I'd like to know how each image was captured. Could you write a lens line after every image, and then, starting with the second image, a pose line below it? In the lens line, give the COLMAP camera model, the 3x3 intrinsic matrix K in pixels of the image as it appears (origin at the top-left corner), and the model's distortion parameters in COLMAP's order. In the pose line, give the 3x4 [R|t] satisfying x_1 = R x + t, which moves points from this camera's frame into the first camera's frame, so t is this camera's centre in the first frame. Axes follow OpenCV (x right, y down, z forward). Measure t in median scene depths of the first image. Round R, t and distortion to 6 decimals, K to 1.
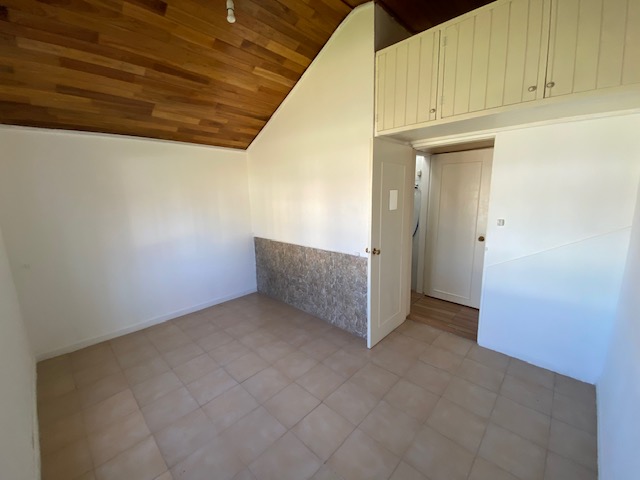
lens RADIAL K [[258.6, 0, 319.0], [0, 258.6, 239.1], [0, 0, 1]] dist [0.032768, -0.024762]
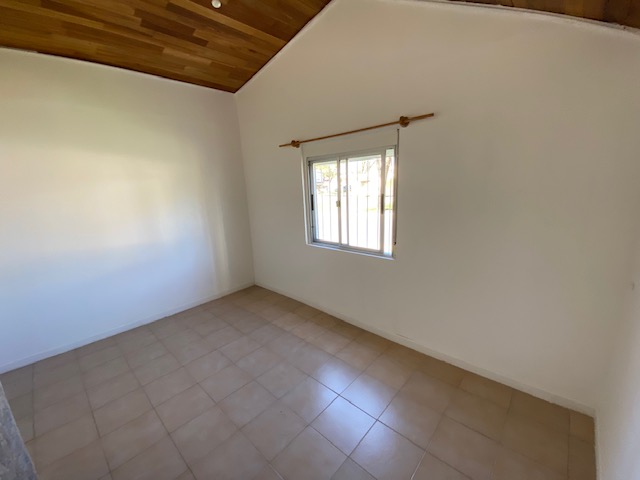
lens RADIAL K [[258.6, 0, 319.0], [0, 258.6, 239.1], [0, 0, 1]] dist [0.032768, -0.024762]
pose [[-0.997547, 0.069983, 0.001326, -0.548036], [0.065367, 0.924645, 0.375178, -0.311697], [0.025030, 0.374344, -0.926952, 1.845687]]
